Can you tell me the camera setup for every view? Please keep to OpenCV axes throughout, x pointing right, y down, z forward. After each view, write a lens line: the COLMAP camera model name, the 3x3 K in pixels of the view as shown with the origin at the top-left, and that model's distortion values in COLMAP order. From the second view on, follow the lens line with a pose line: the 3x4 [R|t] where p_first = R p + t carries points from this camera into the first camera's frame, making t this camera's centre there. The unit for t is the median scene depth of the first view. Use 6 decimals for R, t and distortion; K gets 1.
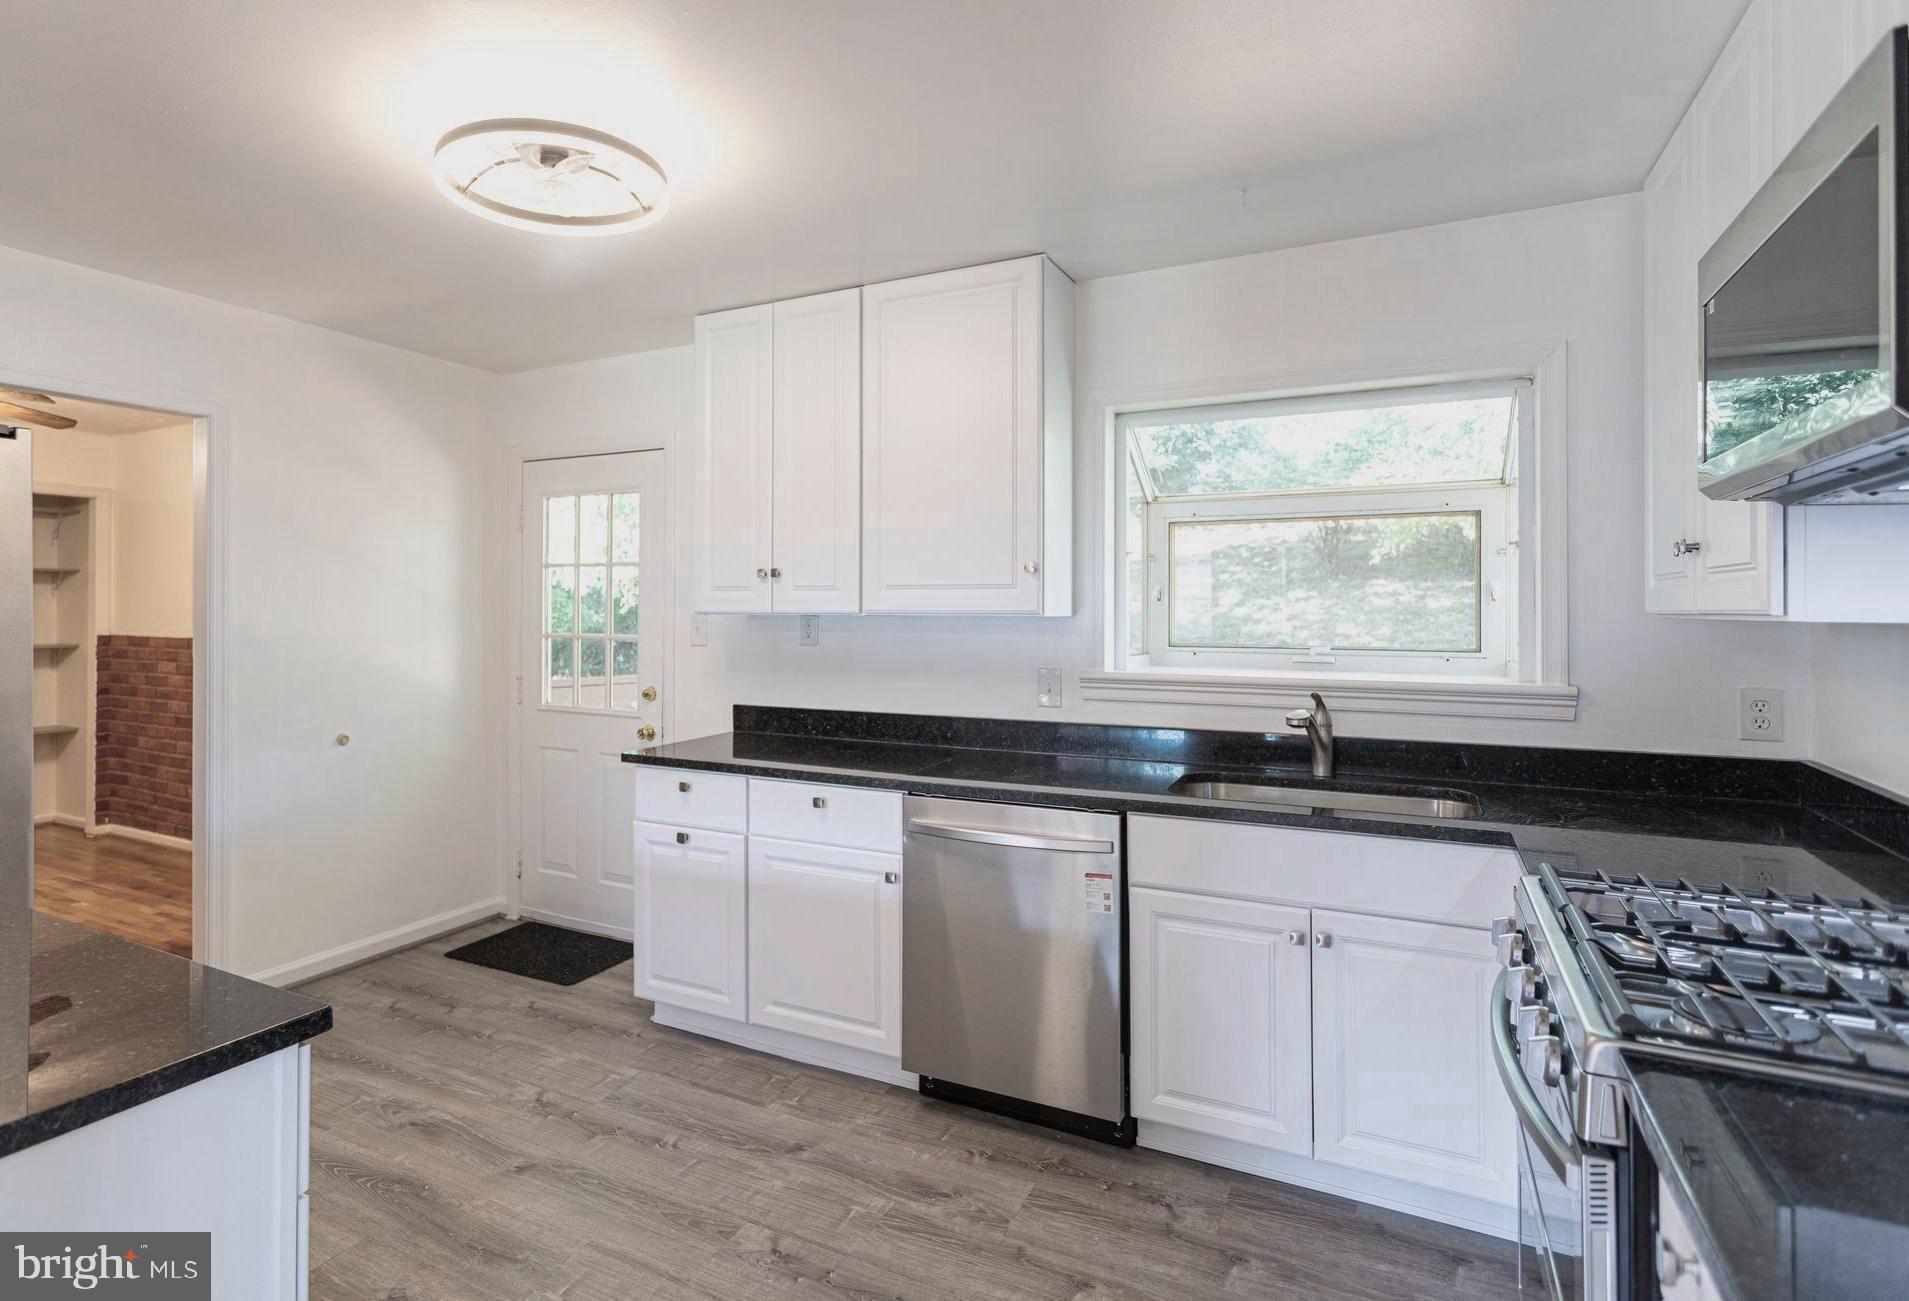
lens RADIAL K [[986.8, 0, 869.5], [0, 986.8, 598.1], [0, 0, 1]] dist [-0.001372, 0.000338]
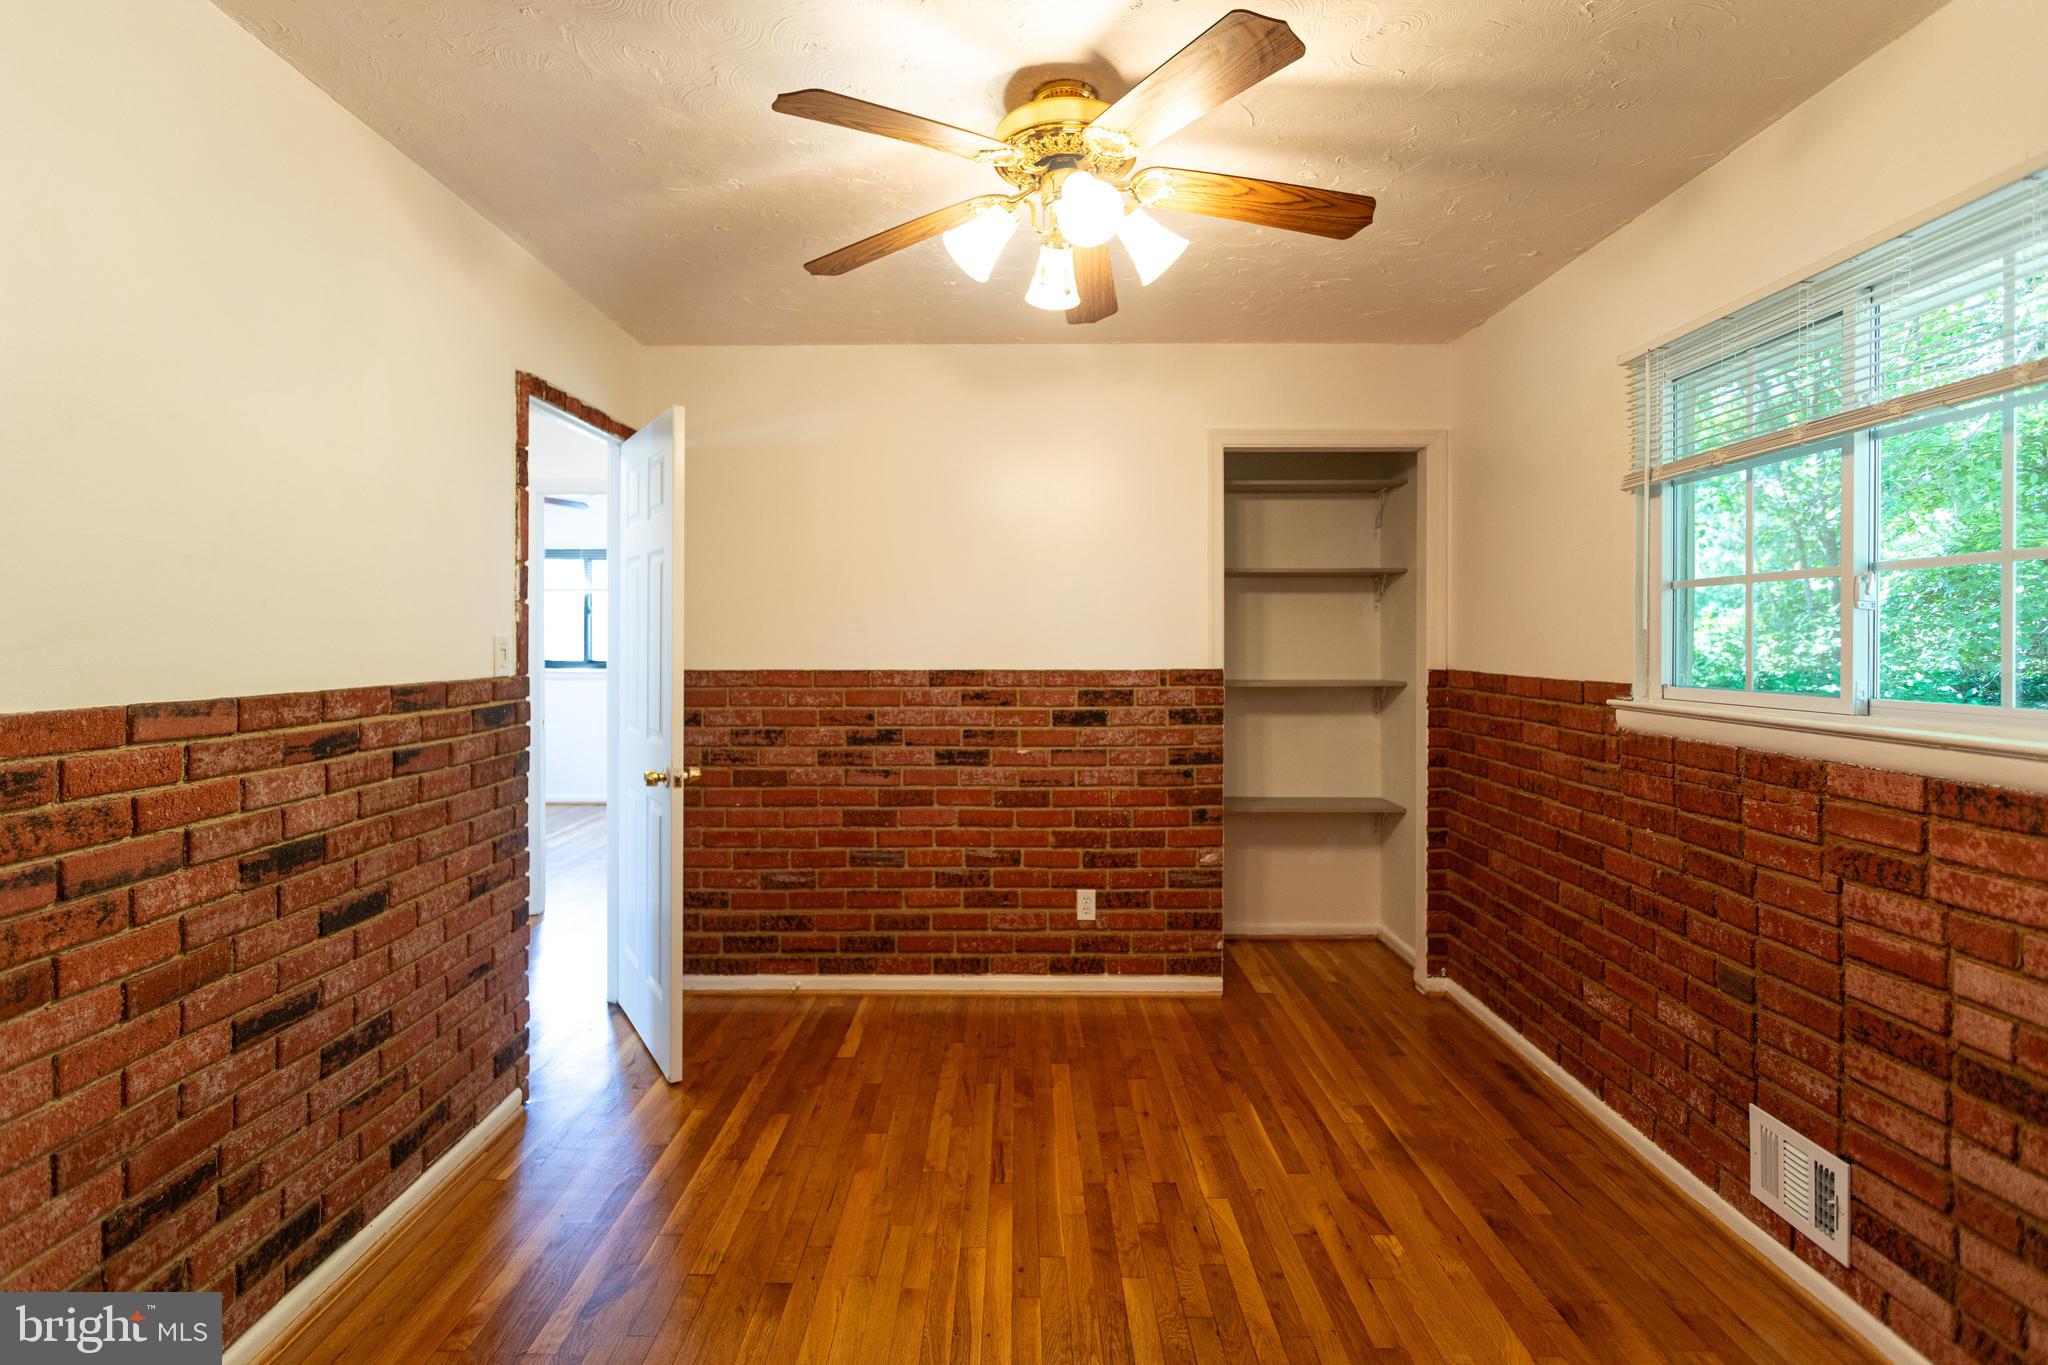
lens RADIAL K [[962.7, 0, 1027.2], [0, 962.7, 644.2], [0, 0, 1]] dist [0.004474, 0.000698]
pose [[0.485076, 0.004670, -0.874460, -0.383631], [0.006809, 0.999935, 0.009117, 0.014349], [0.874446, -0.010376, 0.485012, 0.494958]]
